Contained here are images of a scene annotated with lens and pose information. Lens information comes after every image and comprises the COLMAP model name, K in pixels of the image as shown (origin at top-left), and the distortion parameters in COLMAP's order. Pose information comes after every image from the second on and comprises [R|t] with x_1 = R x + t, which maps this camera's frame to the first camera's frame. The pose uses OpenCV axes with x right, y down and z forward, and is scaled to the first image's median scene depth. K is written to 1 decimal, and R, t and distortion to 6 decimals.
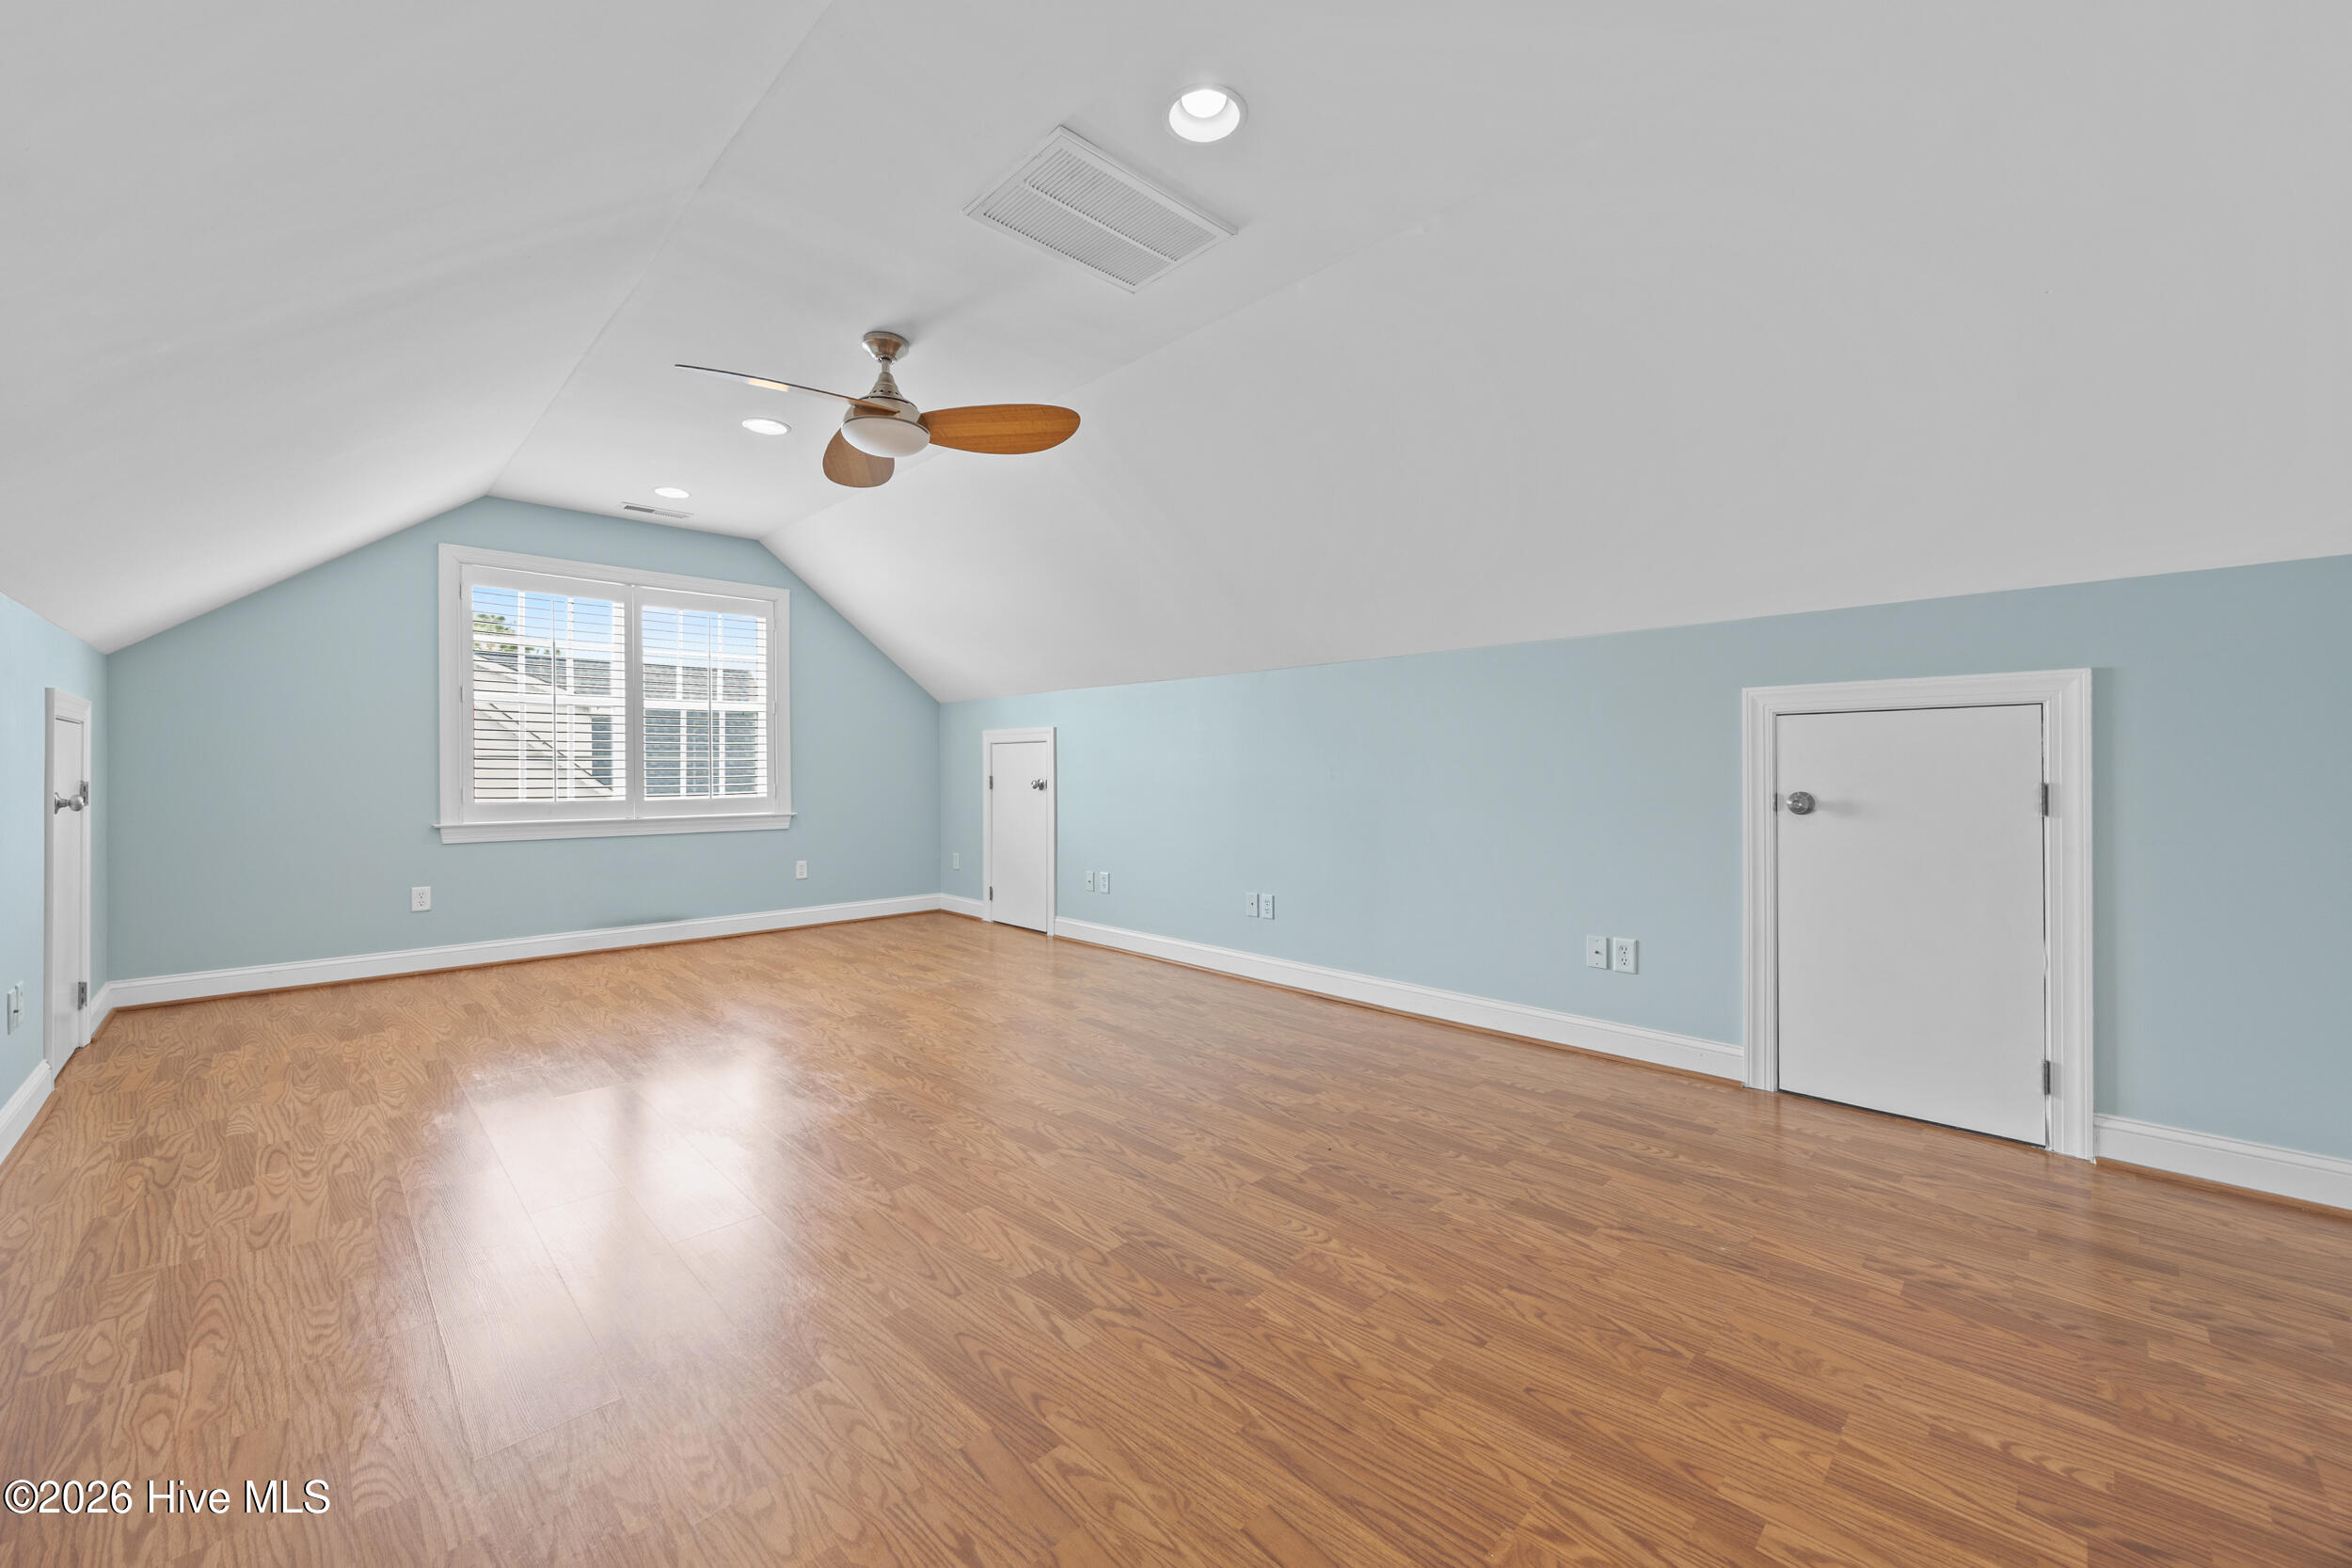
lens RADIAL K [[924.6, 0, 1174.7], [0, 924.6, 770.2], [0, 0, 1]] dist [-0.013699, -0.000108]
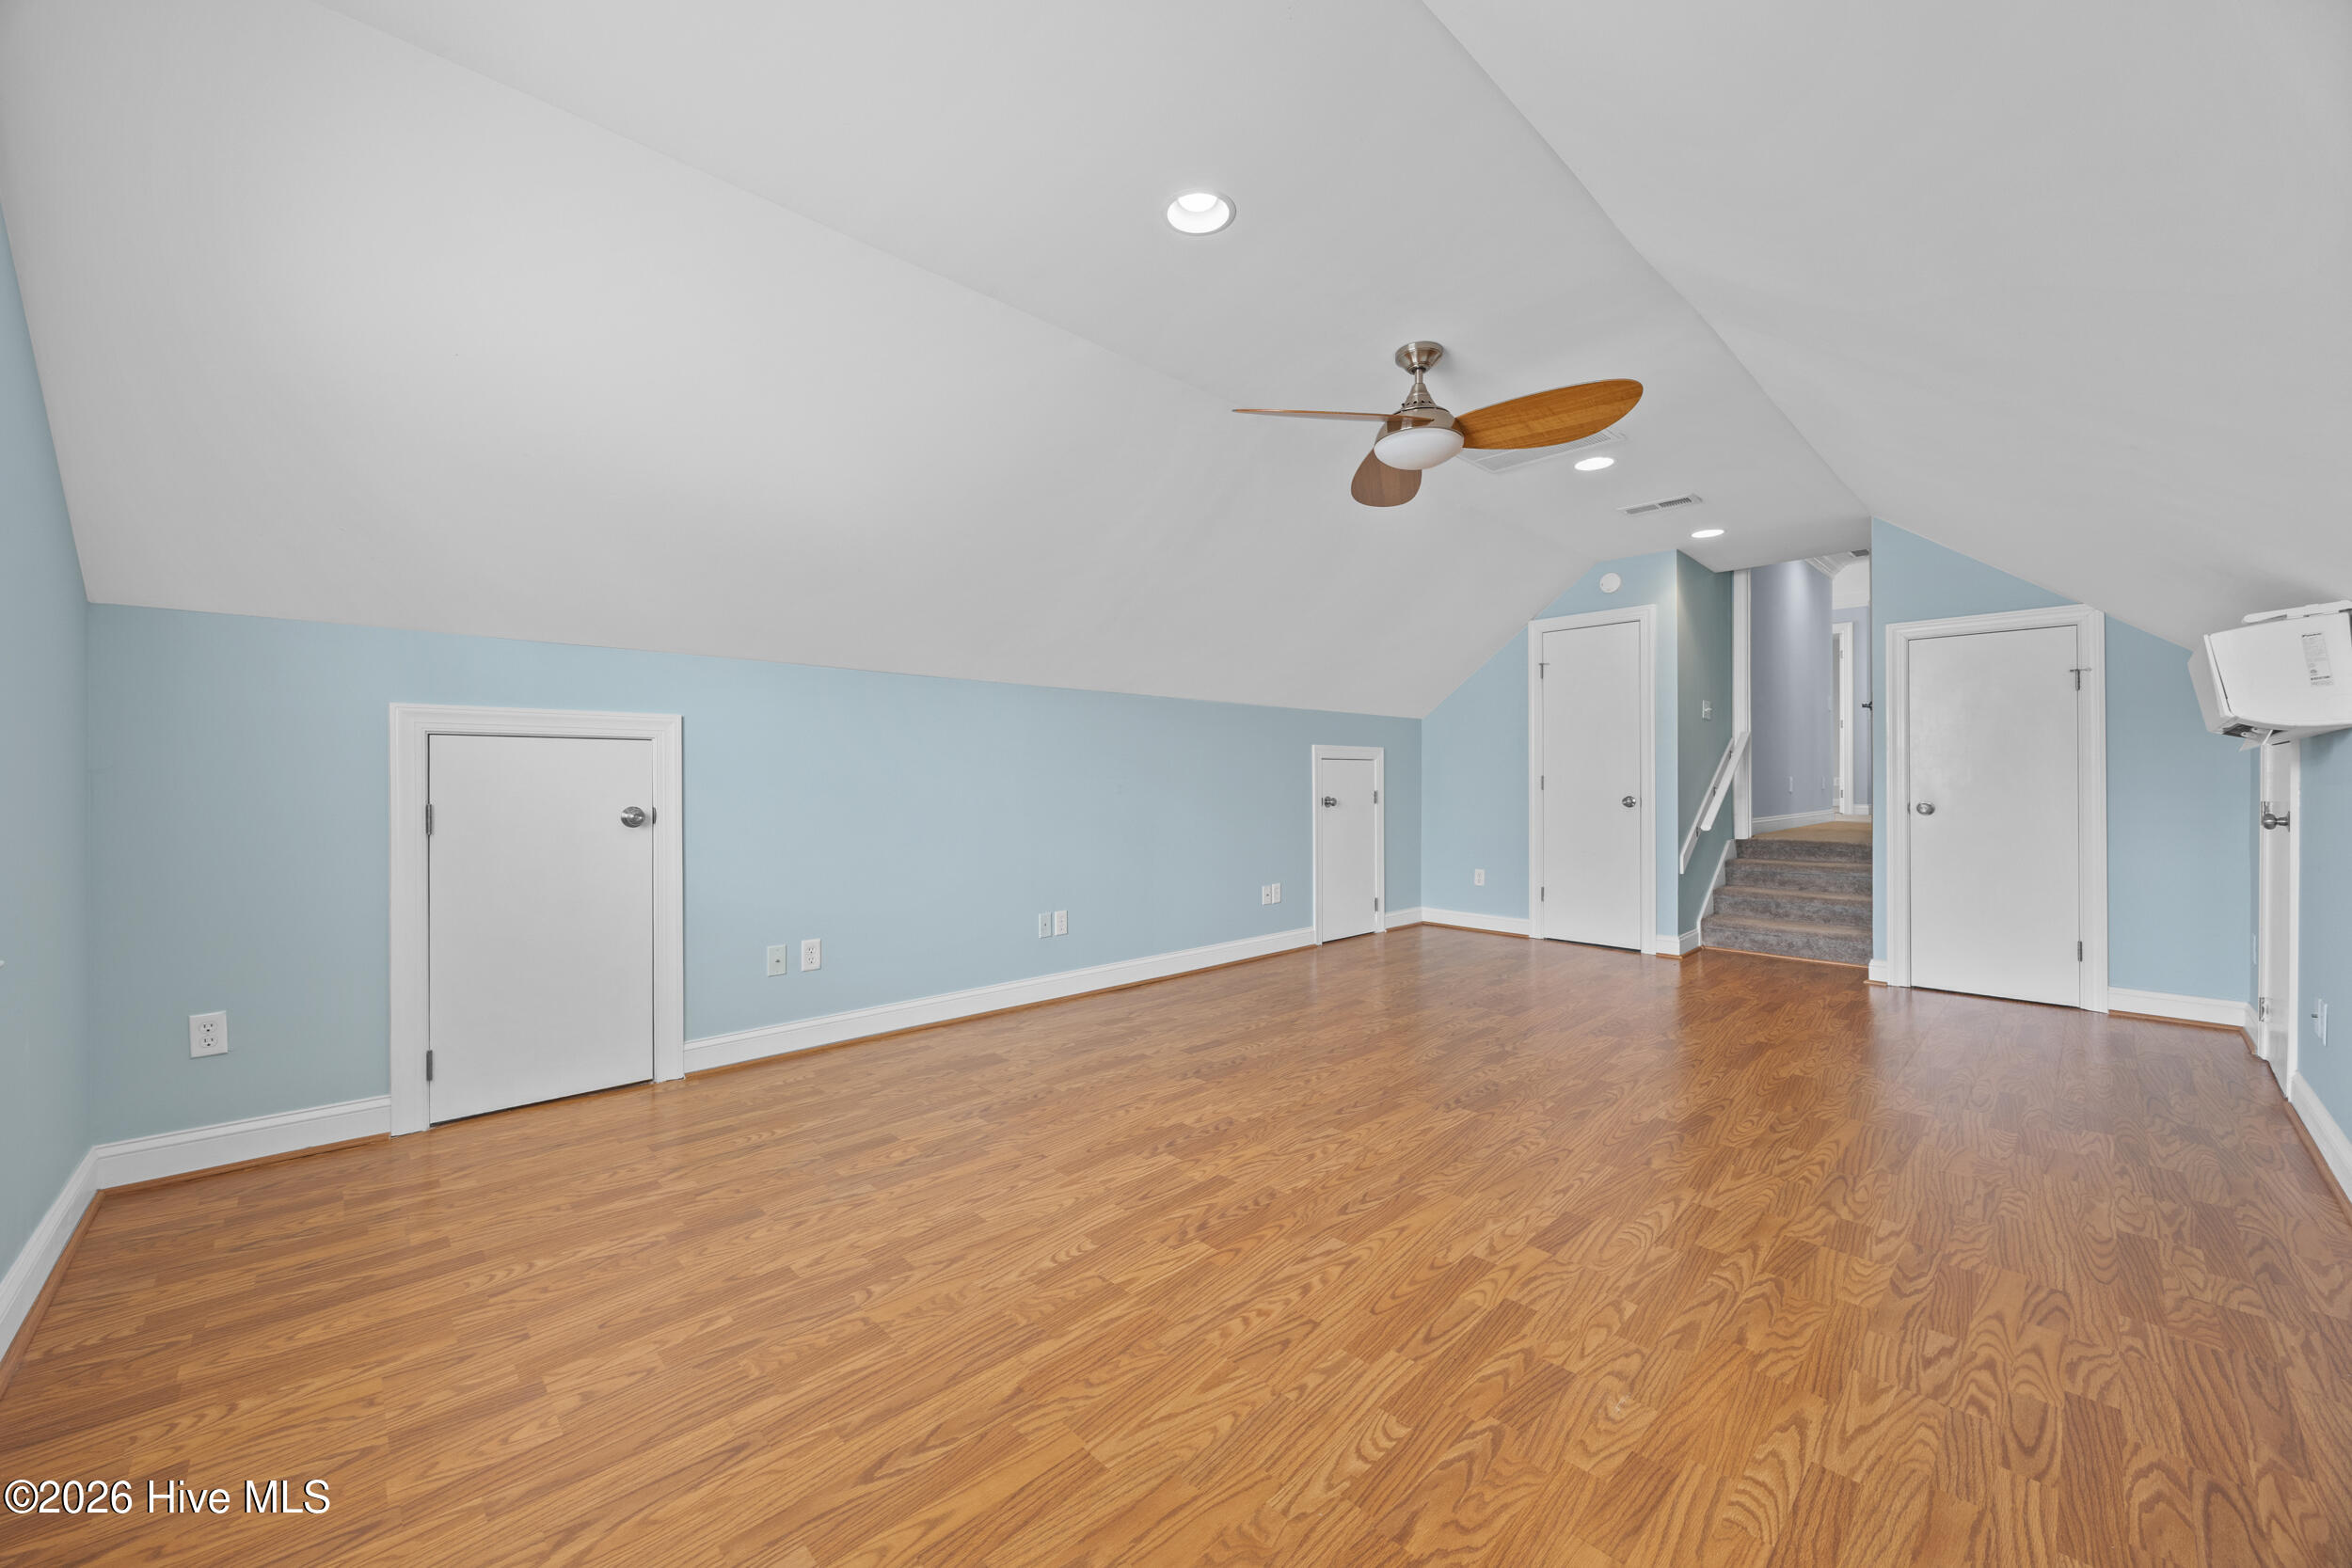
lens RADIAL K [[896.5, 0, 1173.6], [0, 896.5, 776.7], [0, 0, 1]] dist [0.000902, -0.000088]
pose [[-0.001181, 0.002884, 0.999995, -1.546376], [-0.001100, 0.999995, -0.002886, -0.017395], [-0.999999, -0.001103, -0.001178, 1.531007]]
